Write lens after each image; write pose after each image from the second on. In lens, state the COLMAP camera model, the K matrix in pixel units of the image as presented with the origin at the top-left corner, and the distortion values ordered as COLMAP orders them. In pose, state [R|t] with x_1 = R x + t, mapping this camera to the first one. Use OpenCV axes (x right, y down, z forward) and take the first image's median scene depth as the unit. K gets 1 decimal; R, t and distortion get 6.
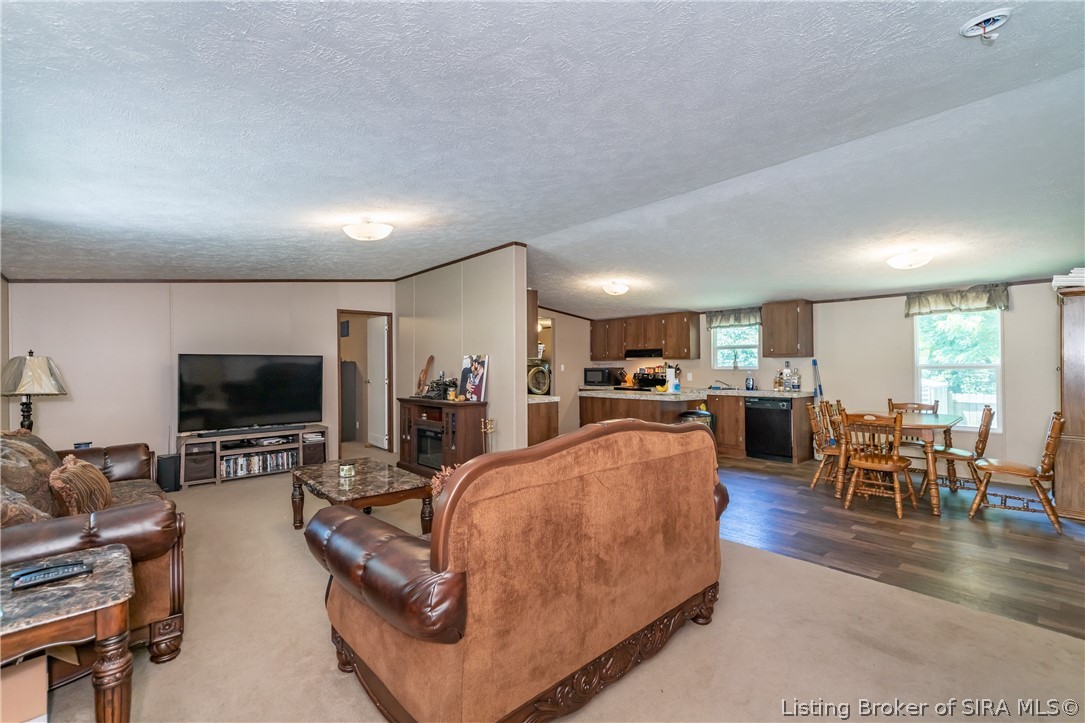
lens RADIAL K [[476.2, 0, 542.5], [0, 476.2, 361.5], [0, 0, 1]] dist [-0.000025, 0.000243]
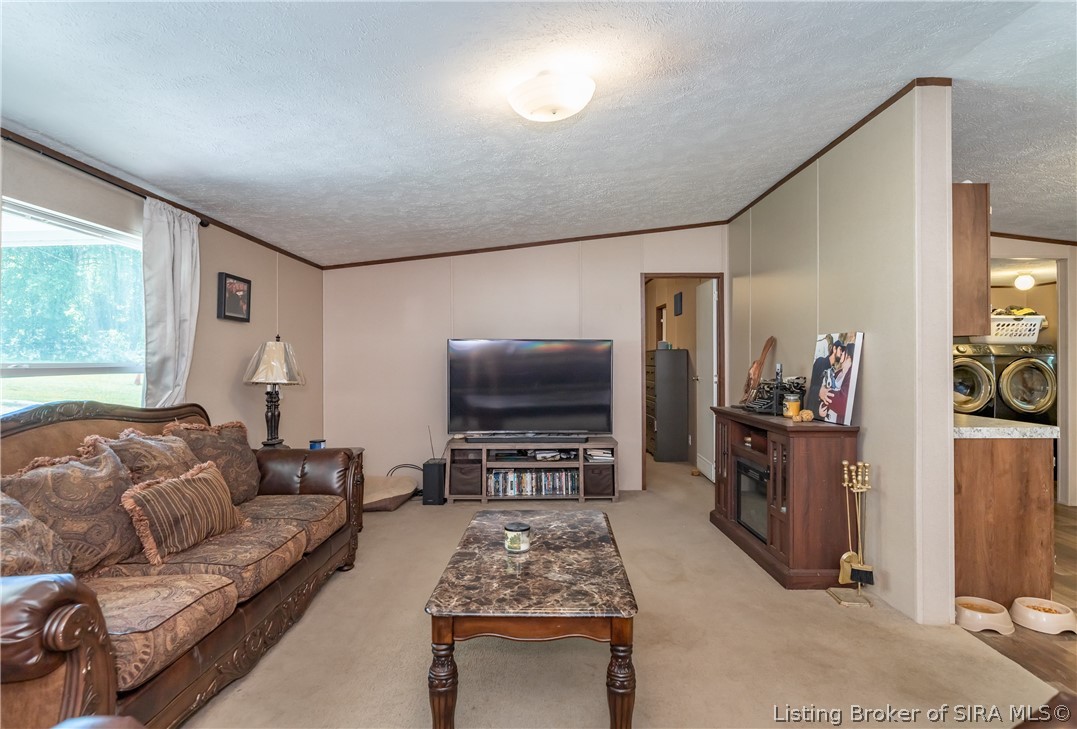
lens RADIAL K [[589.3, 0, 549.7], [0, 589.3, 353.1], [0, 0, 1]] dist [0.001641, 0.001204]
pose [[0.751611, -0.000395, -0.659607, 0.041793], [0.001091, 0.999999, 0.000644, 0.007013], [0.659606, -0.001204, 0.751611, 0.303689]]
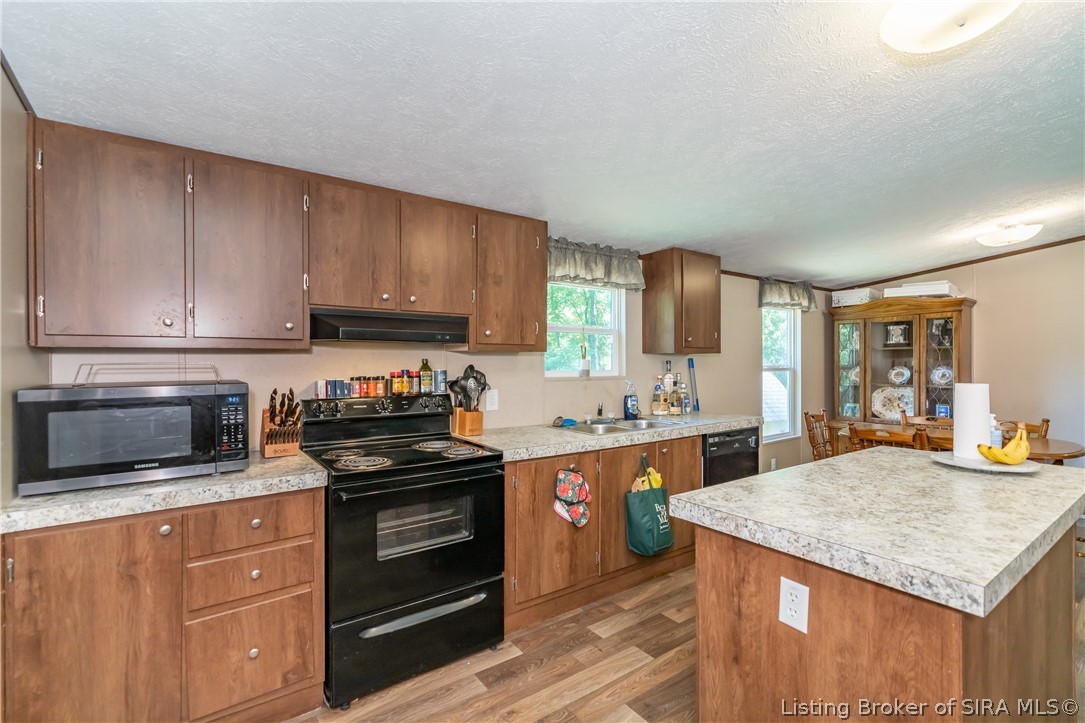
lens RADIAL K [[486.1, 0, 542.5], [0, 486.1, 361.5], [0, 0, 1]] dist [0.000601, 0.000162]
pose [[0.111954, 0.004335, 0.993704, -0.085046], [-0.010285, 0.999942, -0.003203, 0.004362], [-0.993660, -0.009861, 0.111992, 1.267582]]
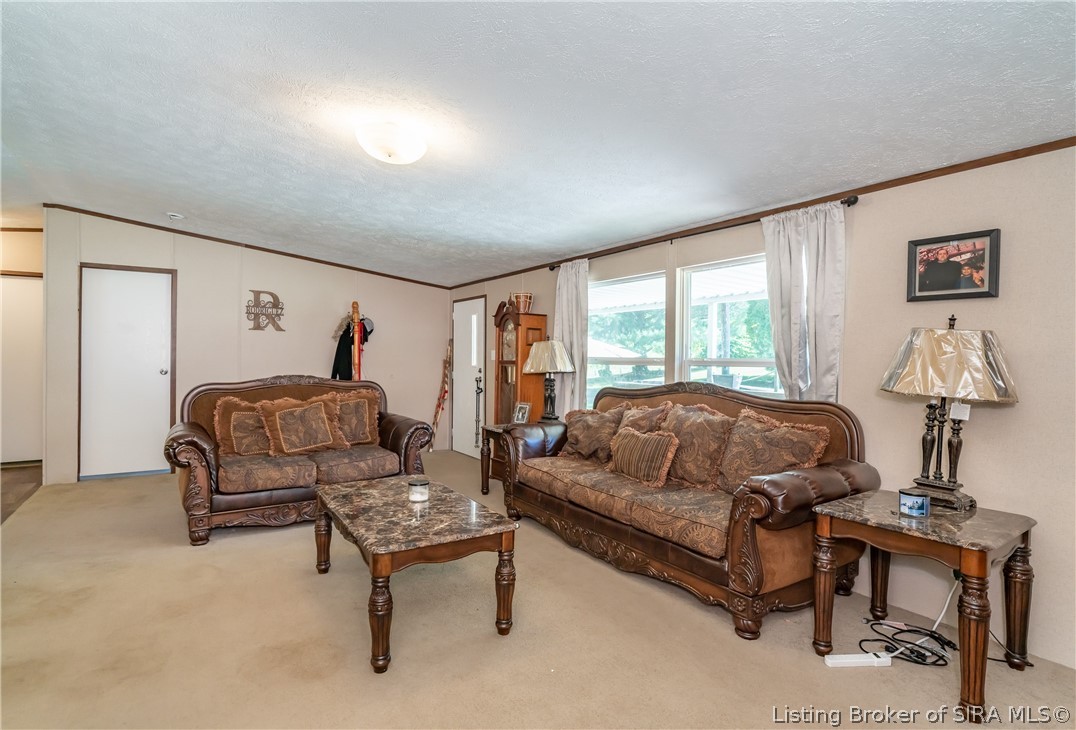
lens RADIAL K [[542.5, 0, 538.0], [0, 542.5, 365.0], [0, 0, 1]] dist [-0.000229, 0.000017]
pose [[-0.989890, -0.004264, 0.141771, -0.417954], [-0.004156, 0.999991, 0.001056, 0.023055], [-0.141774, 0.000456, -0.989899, 1.057649]]
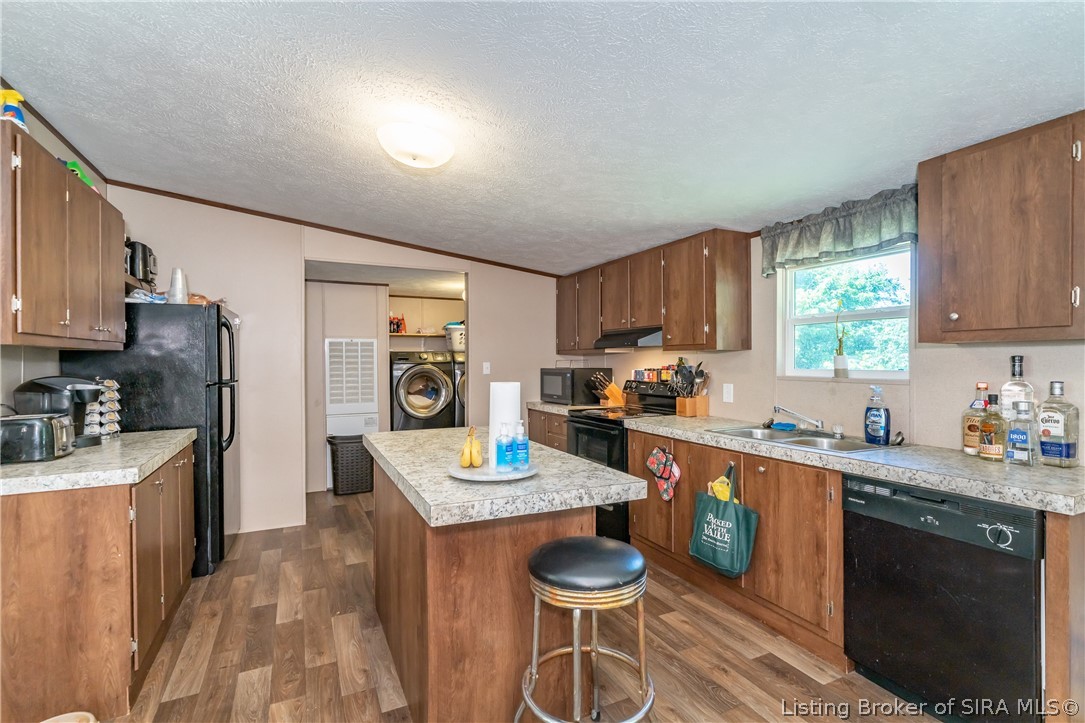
lens RADIAL K [[501.4, 0, 542.5], [0, 501.4, 361.5], [0, 0, 1]] dist [0.000357, 0.000809]
pose [[0.962546, 0.003711, -0.271094, 0.374572], [-0.000376, 0.999924, 0.012351, -0.000949], [0.271119, -0.011786, 0.962474, 0.738744]]
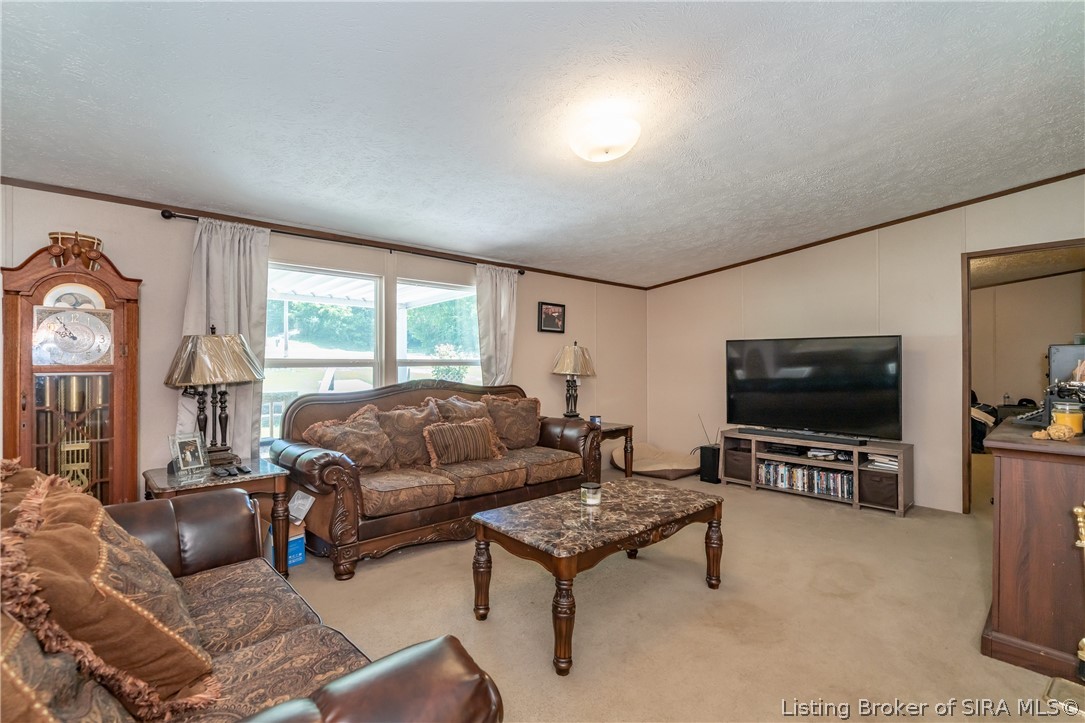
lens RADIAL K [[501.4, 0, 542.5], [0, 501.4, 361.5], [0, 0, 1]] dist [0.000357, 0.000809]
pose [[0.013688, 0.006337, -0.999886, 0.198483], [0.009326, 0.999936, 0.006465, 0.014607], [0.999863, -0.009413, 0.013628, 0.548977]]
